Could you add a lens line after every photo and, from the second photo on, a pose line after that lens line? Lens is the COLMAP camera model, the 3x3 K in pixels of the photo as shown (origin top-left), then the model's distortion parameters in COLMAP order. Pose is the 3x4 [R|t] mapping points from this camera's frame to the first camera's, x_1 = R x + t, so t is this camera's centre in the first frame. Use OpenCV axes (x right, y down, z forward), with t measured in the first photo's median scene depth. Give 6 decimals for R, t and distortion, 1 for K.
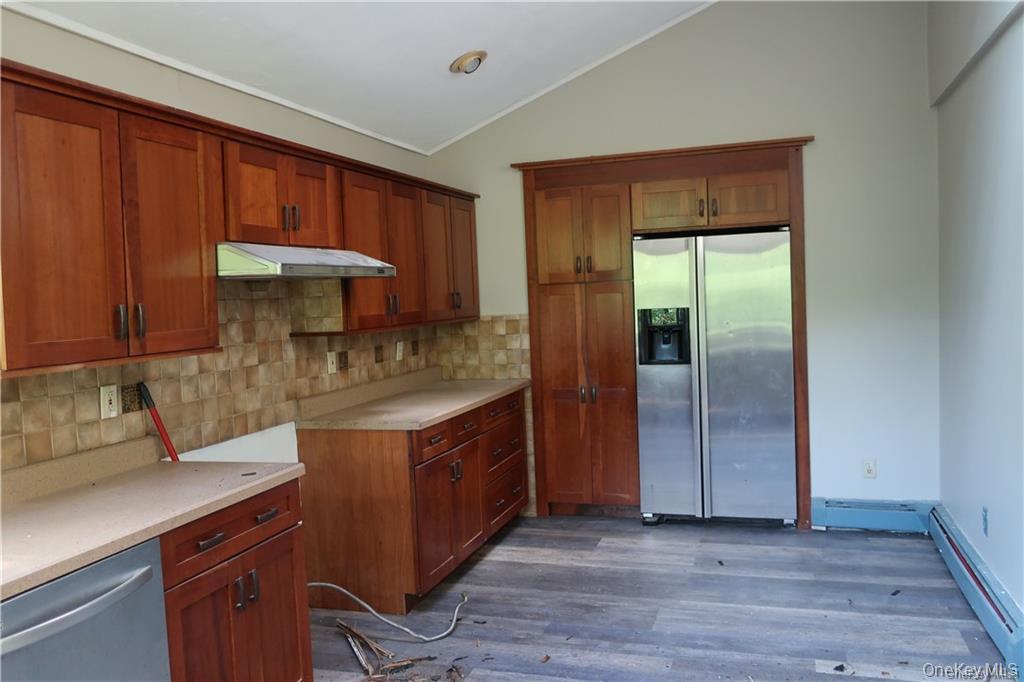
lens RADIAL K [[821.4, 0, 512.0], [0, 821.4, 341.0], [0, 0, 1]] dist [-0.003257, -0.002836]
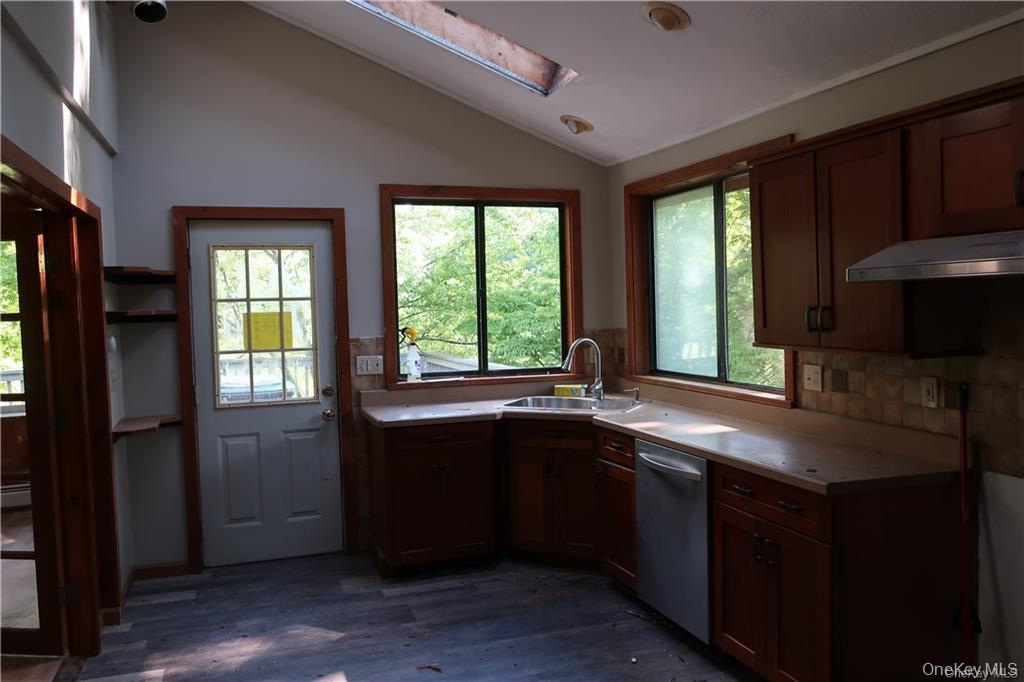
lens RADIAL K [[821.4, 0, 512.0], [0, 821.4, 341.0], [0, 0, 1]] dist [-0.003257, -0.002836]
pose [[-0.797489, 0.091970, -0.596283, 0.583878], [0.023216, 0.992259, 0.121995, -0.137191], [0.602887, 0.083446, -0.793451, 1.528382]]
